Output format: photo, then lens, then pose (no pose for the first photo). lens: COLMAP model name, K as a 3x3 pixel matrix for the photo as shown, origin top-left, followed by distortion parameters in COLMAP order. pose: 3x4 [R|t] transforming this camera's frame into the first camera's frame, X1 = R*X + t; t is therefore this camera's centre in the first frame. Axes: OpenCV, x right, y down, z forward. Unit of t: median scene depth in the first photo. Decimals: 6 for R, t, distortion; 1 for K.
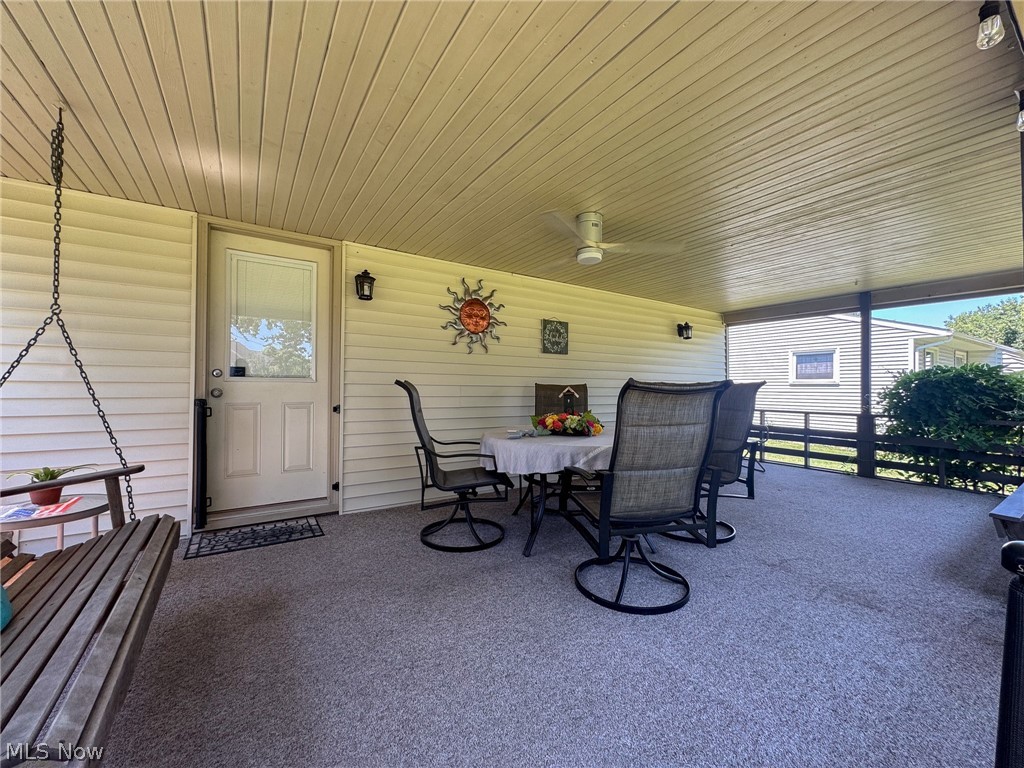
lens RADIAL K [[412.1, 0, 512.0], [0, 412.1, 384.0], [0, 0, 1]] dist [-0.002884, 0.000528]
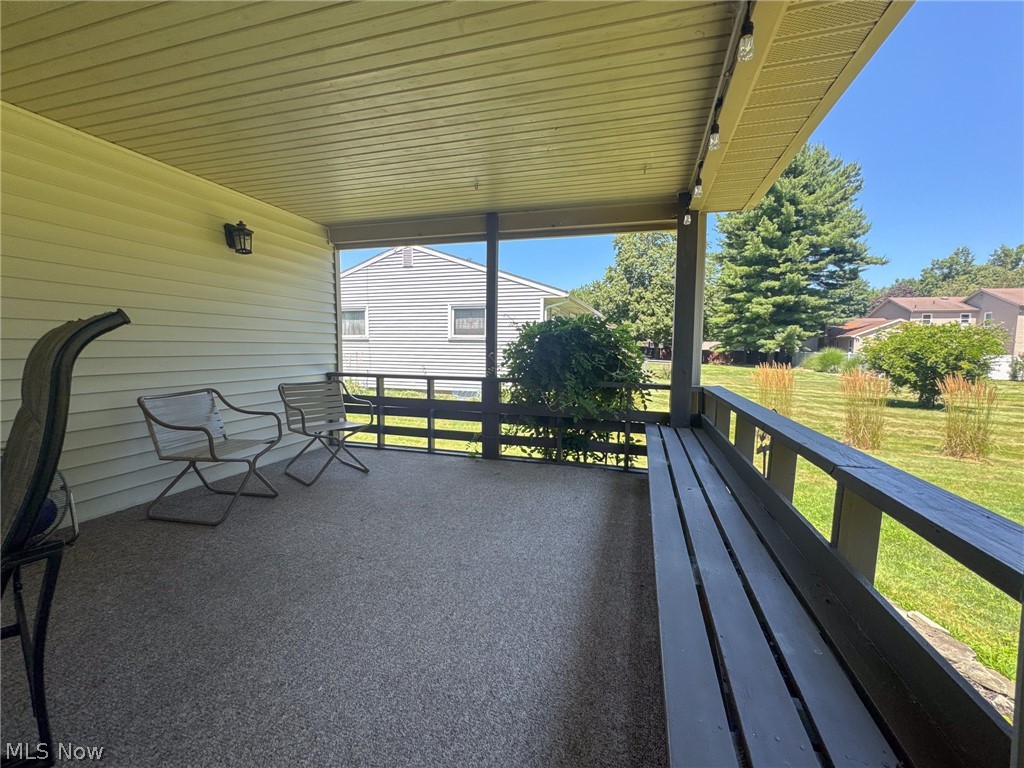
lens RADIAL K [[425.1, 0, 512.0], [0, 425.1, 384.0], [0, 0, 1]] dist [-0.002928, -0.000110]
pose [[0.768789, -0.054423, 0.637182, 0.393249], [-0.012152, 0.994949, 0.099642, 0.005519], [-0.639387, -0.084347, 0.764245, 0.377637]]
